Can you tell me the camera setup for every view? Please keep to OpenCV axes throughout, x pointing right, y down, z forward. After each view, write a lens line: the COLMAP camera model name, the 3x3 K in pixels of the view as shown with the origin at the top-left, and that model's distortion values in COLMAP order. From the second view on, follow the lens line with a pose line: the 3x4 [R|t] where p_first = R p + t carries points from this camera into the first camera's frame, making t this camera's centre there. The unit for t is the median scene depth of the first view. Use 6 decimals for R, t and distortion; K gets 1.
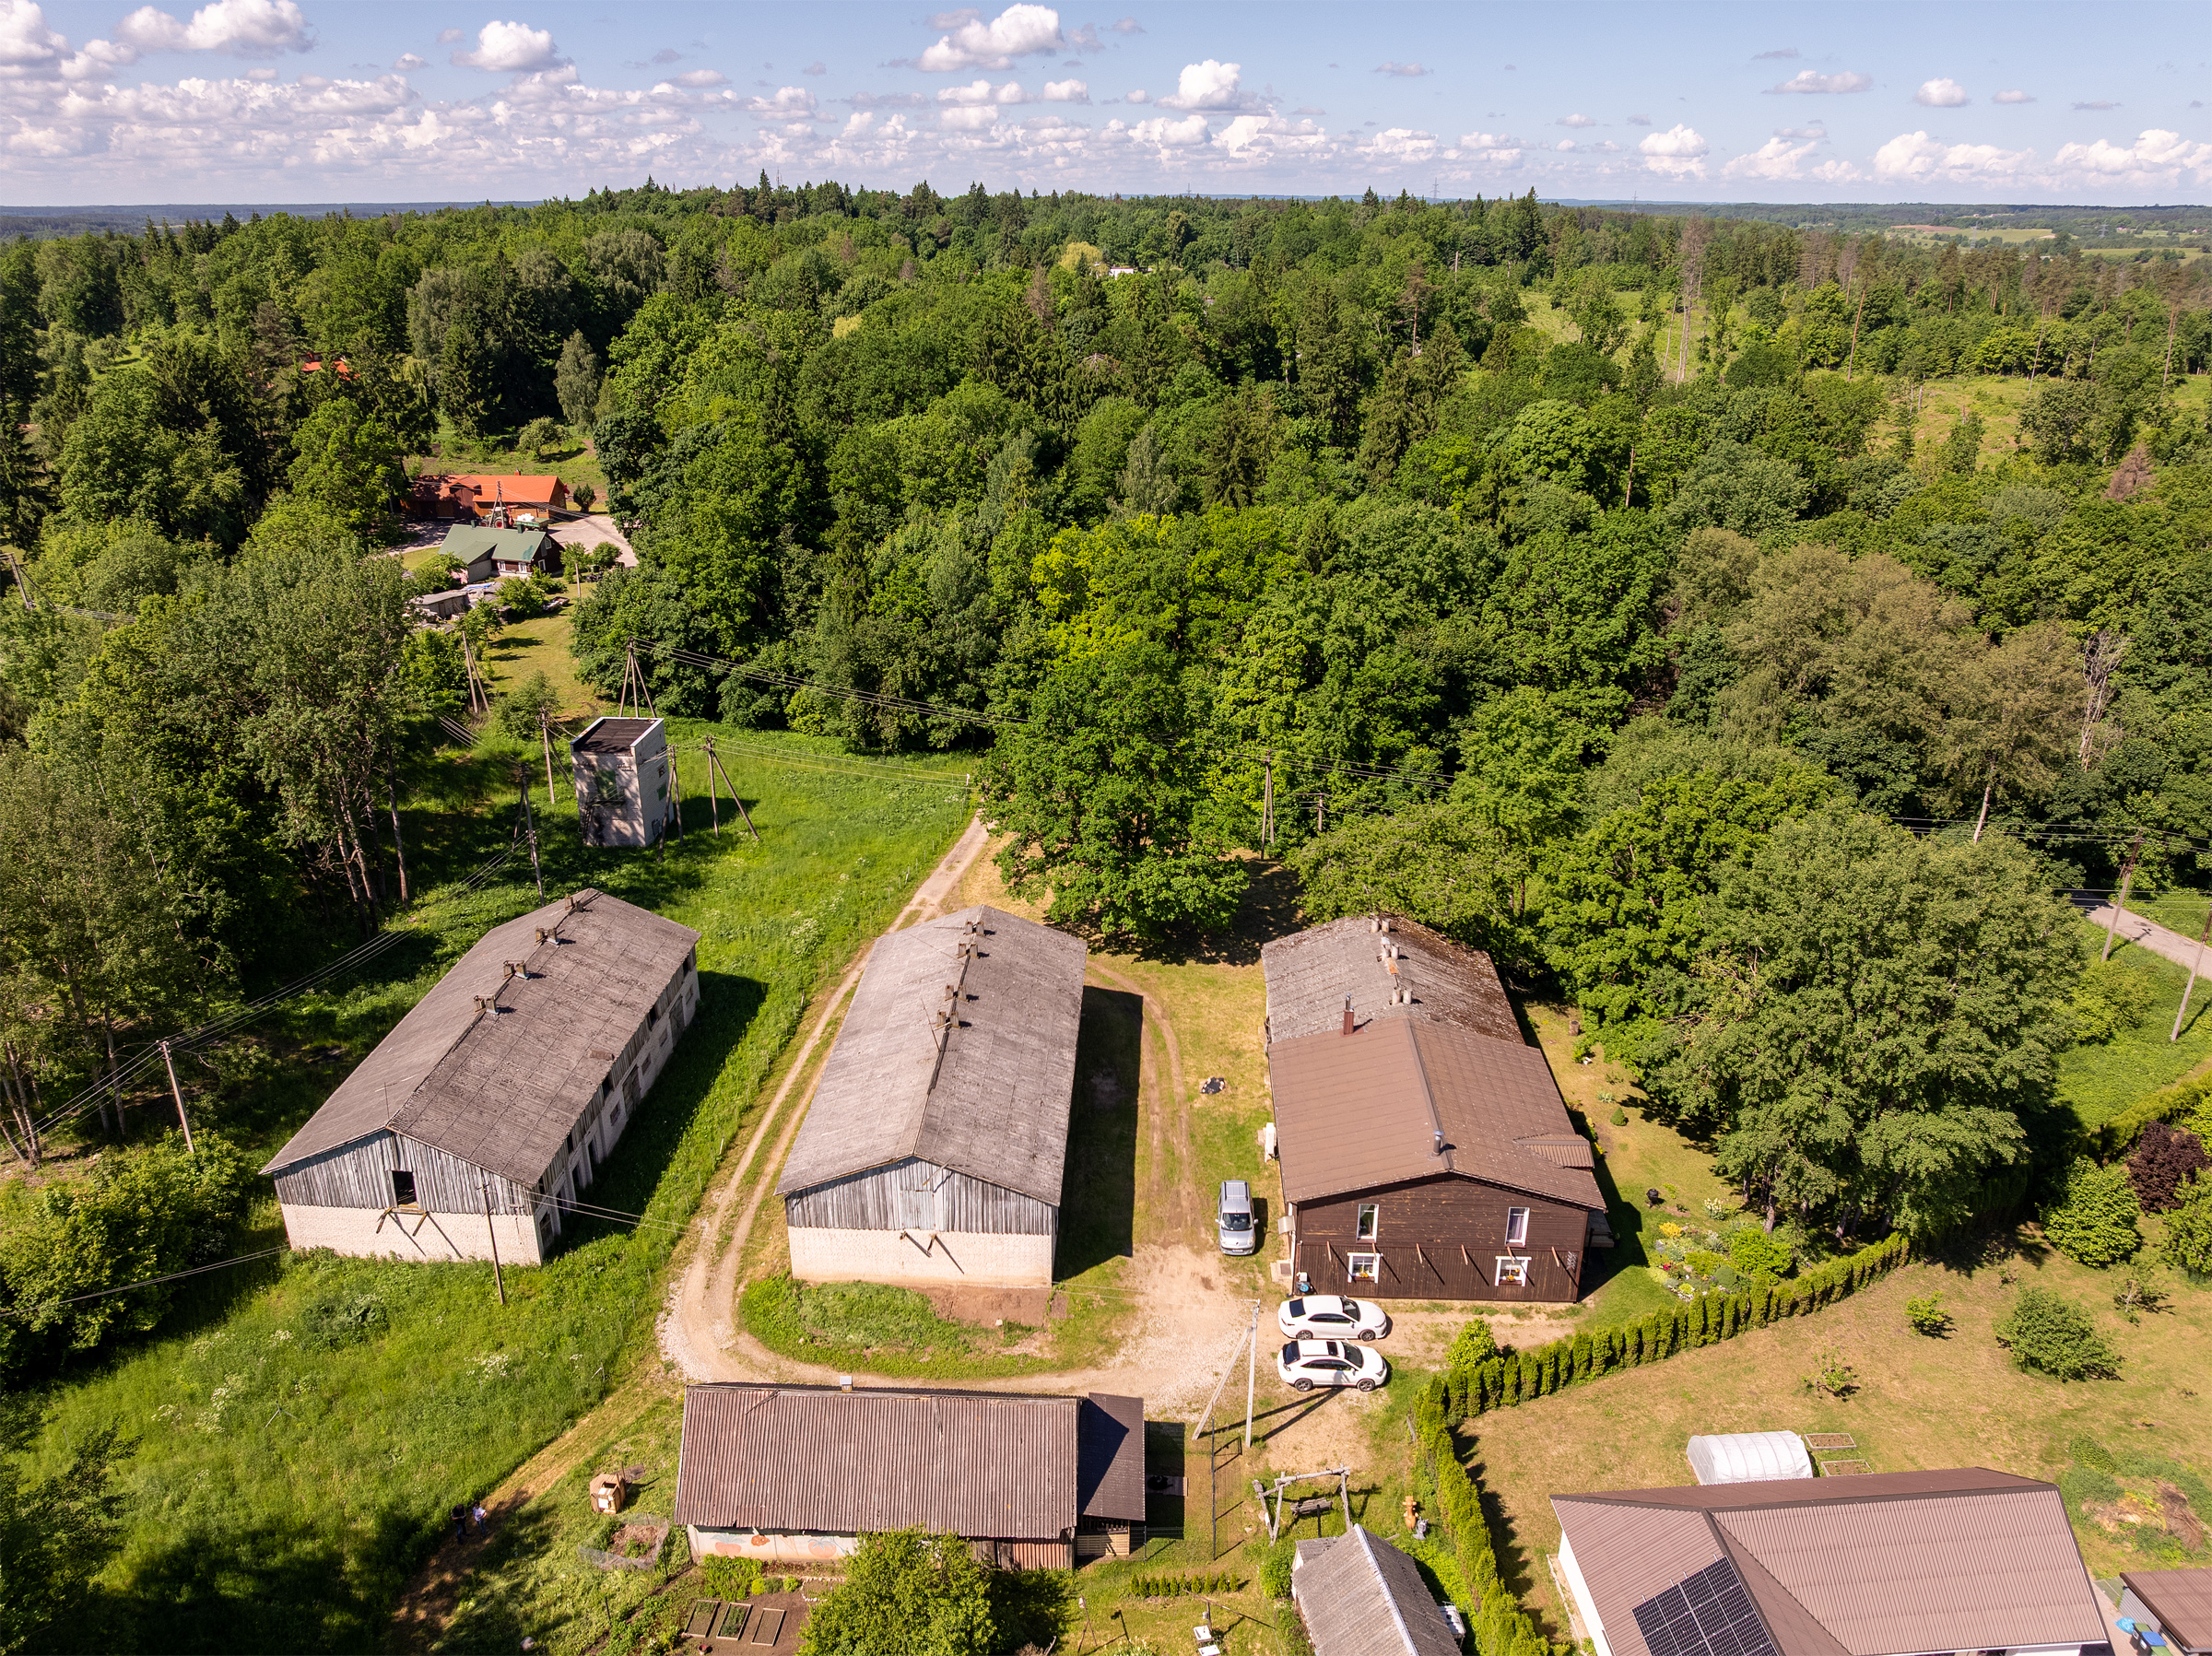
lens RADIAL K [[1548.0, 0, 1106.0], [0, 1548.0, 828.0], [0, 0, 1]] dist [-0.040324, 0.004419]
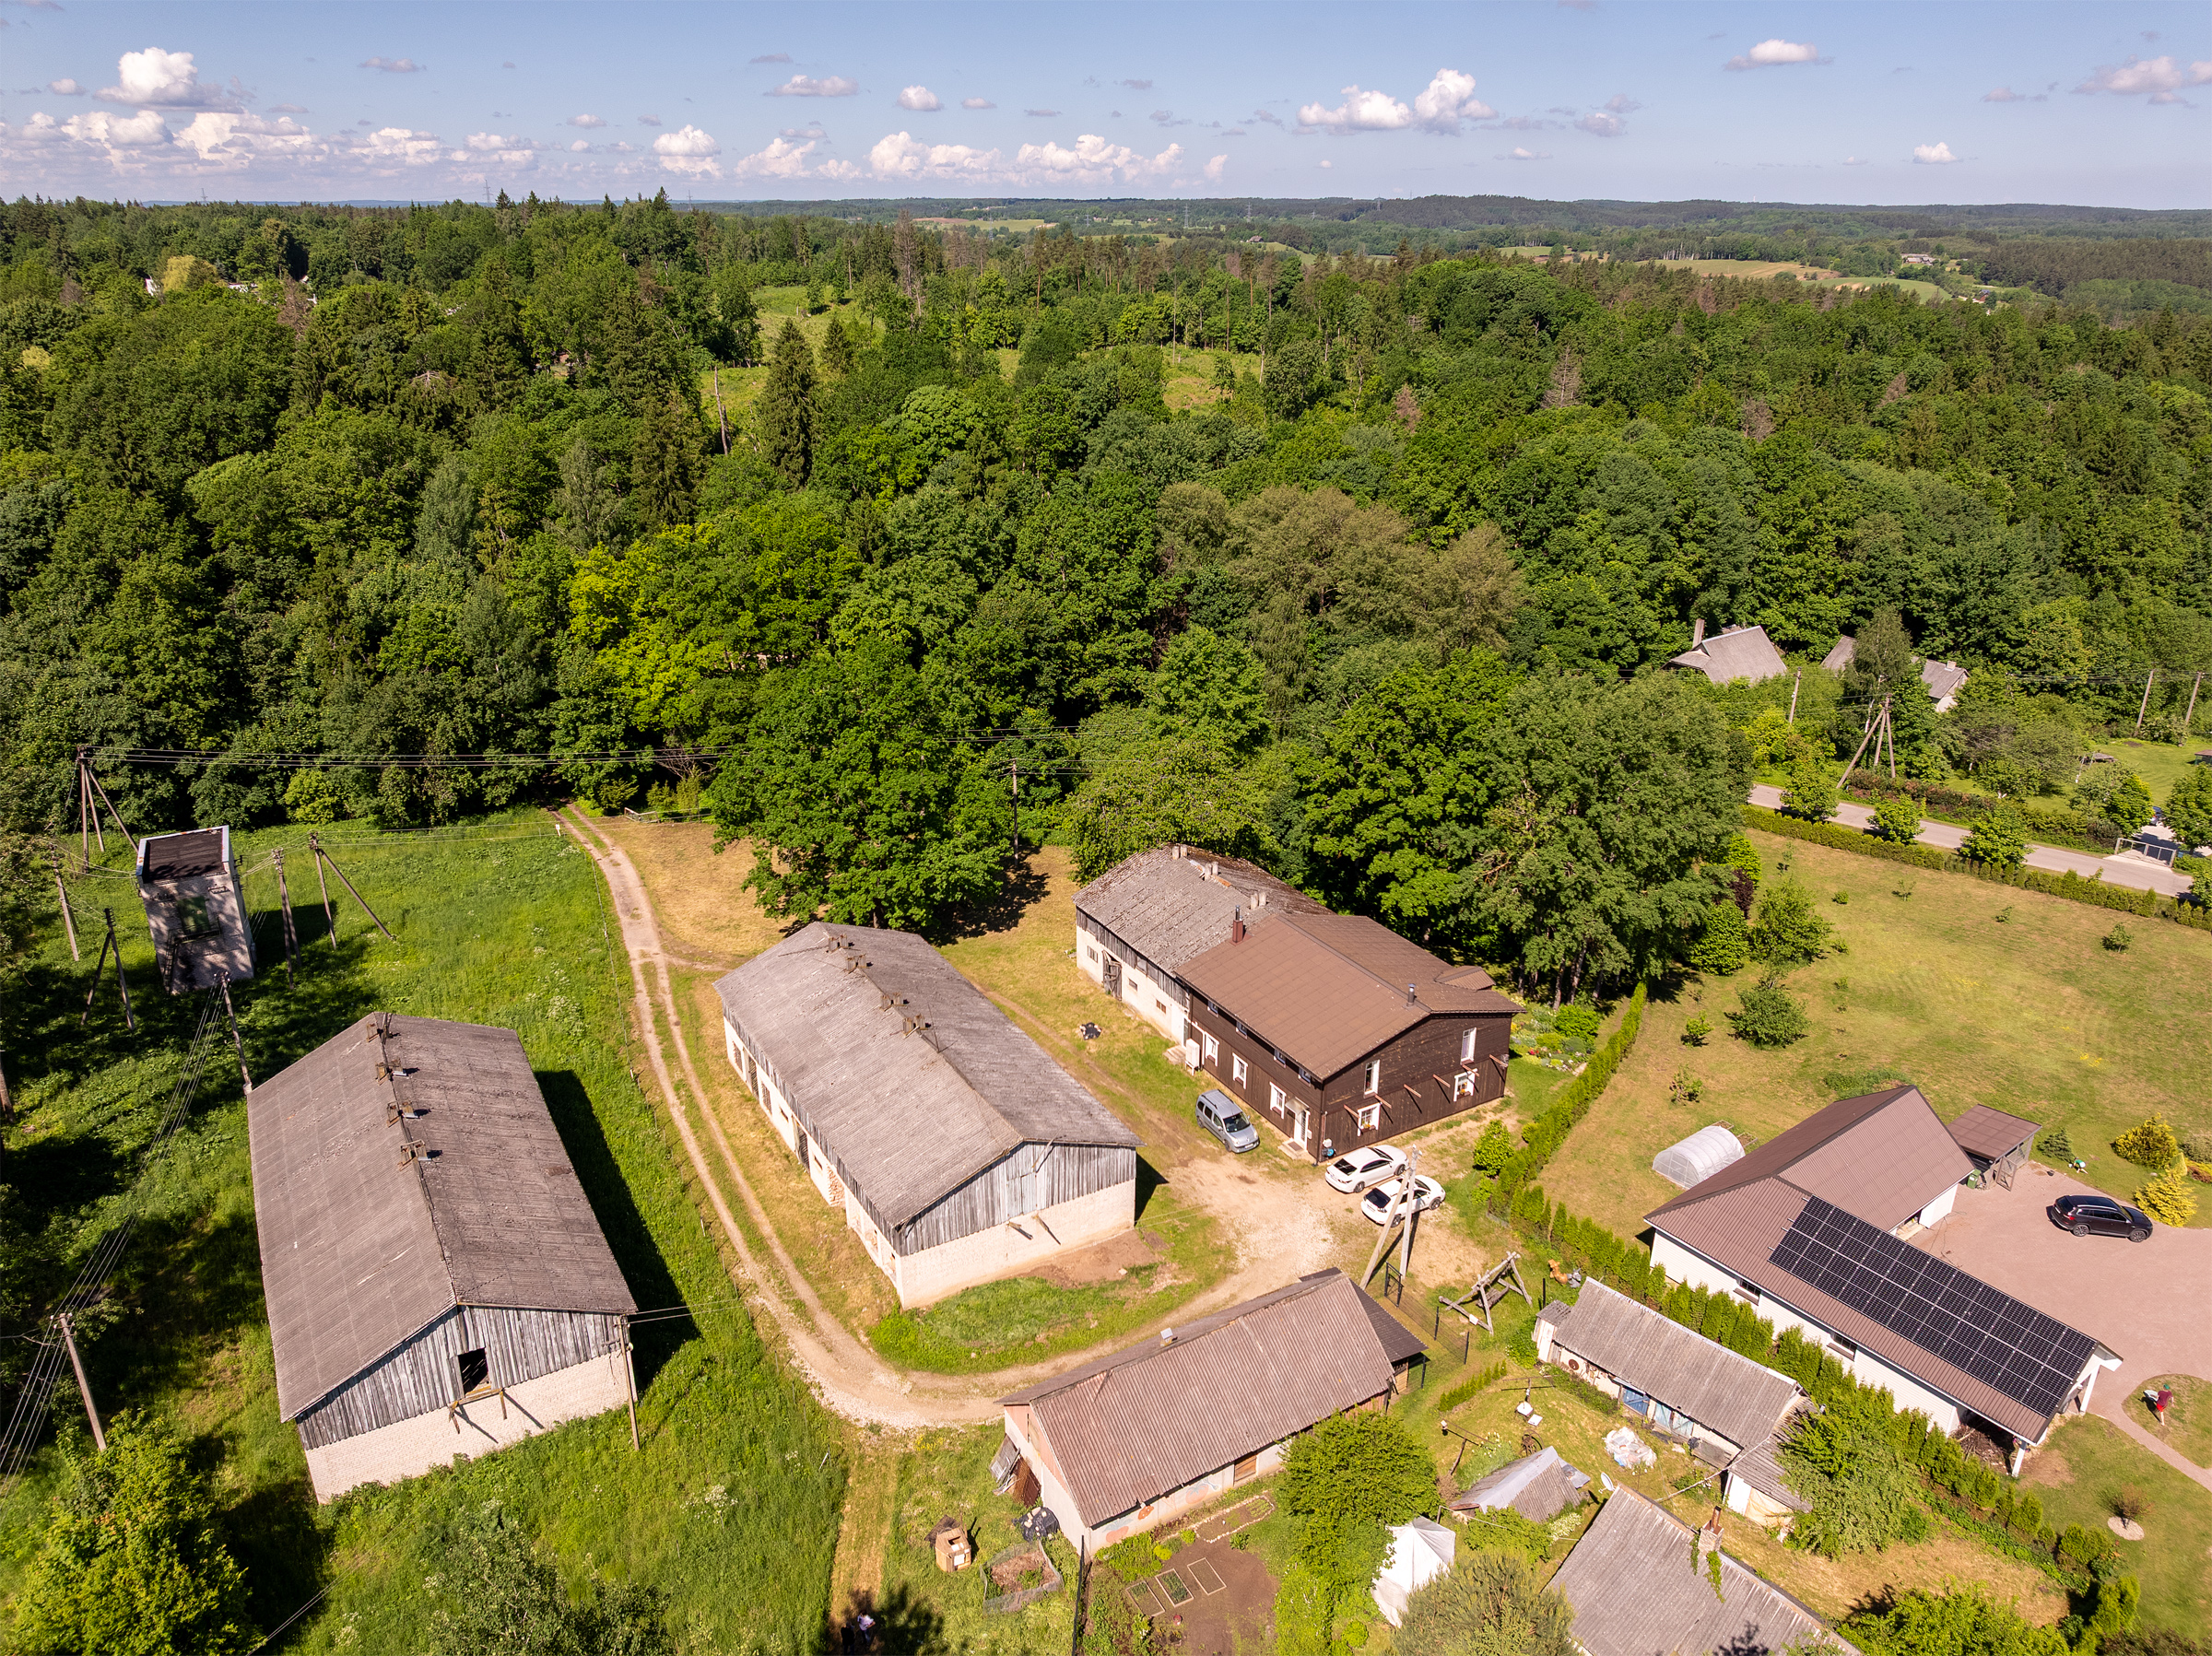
lens RADIAL K [[1548.0, 0, 1106.0], [0, 1548.0, 828.0], [0, 0, 1]] dist [-0.040324, 0.004419]
pose [[0.841064, -0.202803, 0.501481, -0.286700], [0.202986, 0.977640, 0.054925, -0.017530], [-0.501407, 0.055598, 0.863424, 0.045281]]
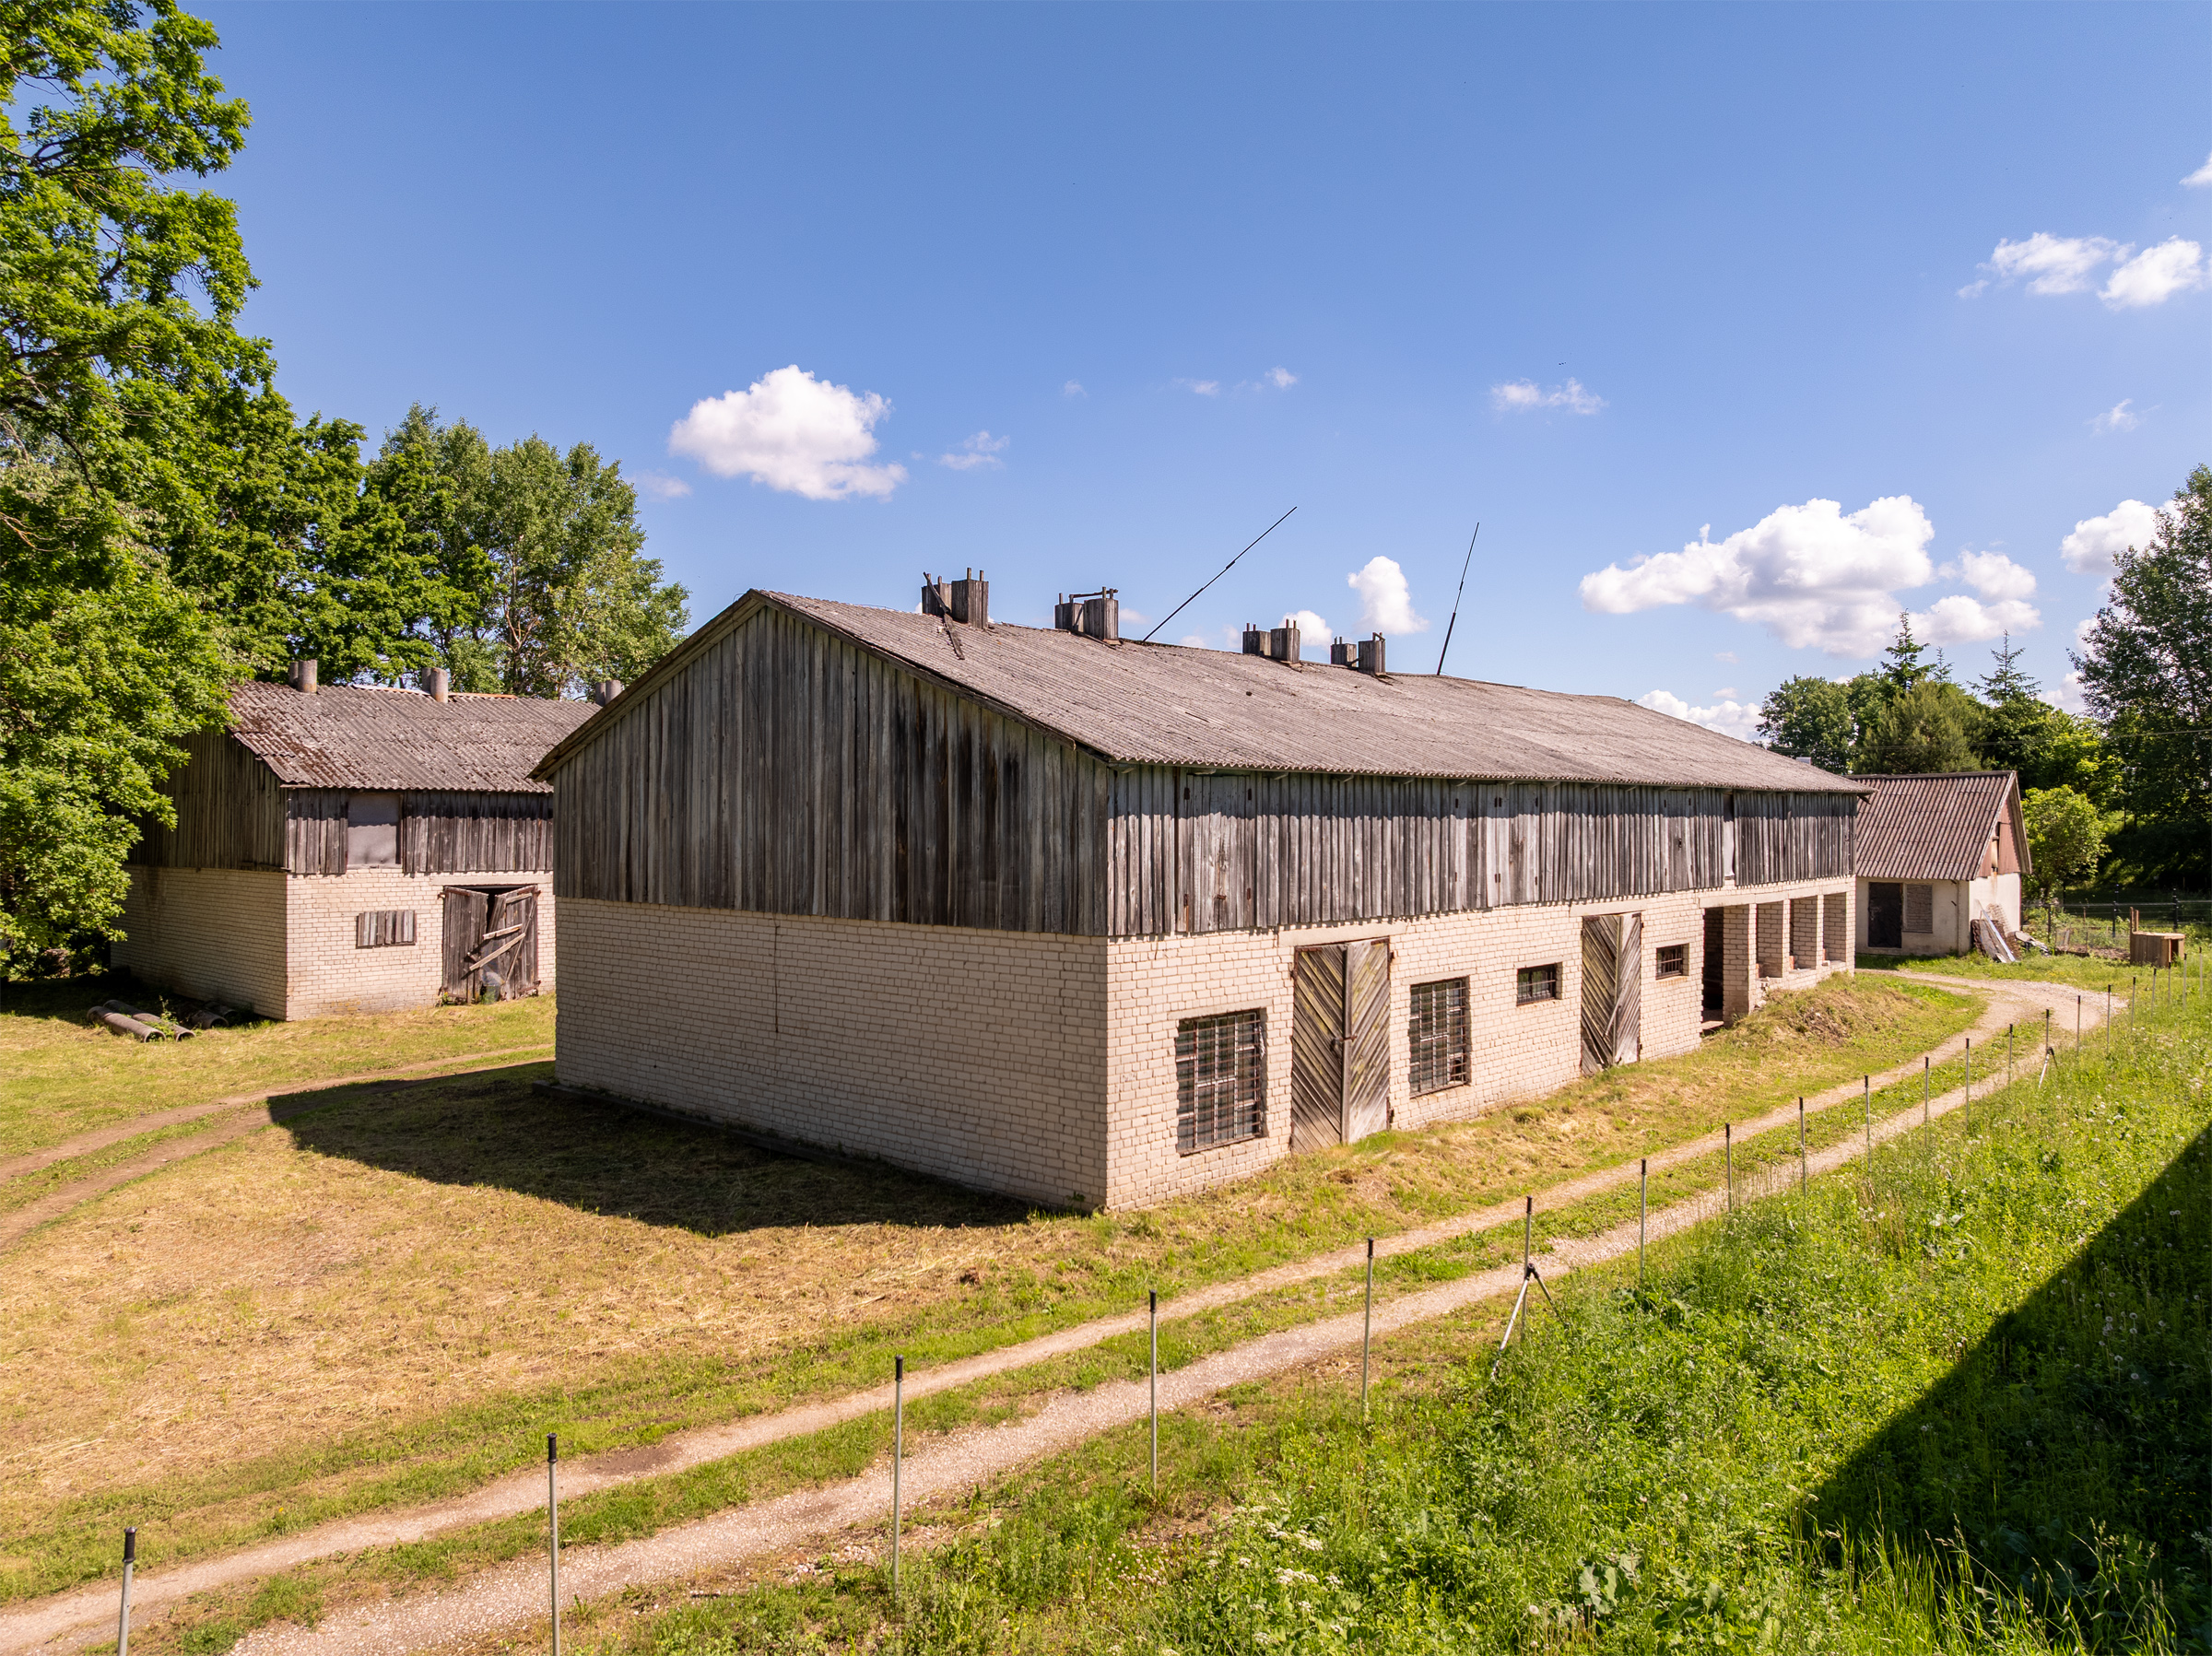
lens RADIAL K [[1550.0, 0, 1106.0], [0, 1550.0, 828.0], [0, 0, 1]] dist [-0.048498, 0.003544]
pose [[-0.759773, -0.000916, 0.650188, -0.182958], [0.246829, 0.924732, 0.289734, 0.023278], [-0.601515, 0.380617, -0.702361, 0.805760]]
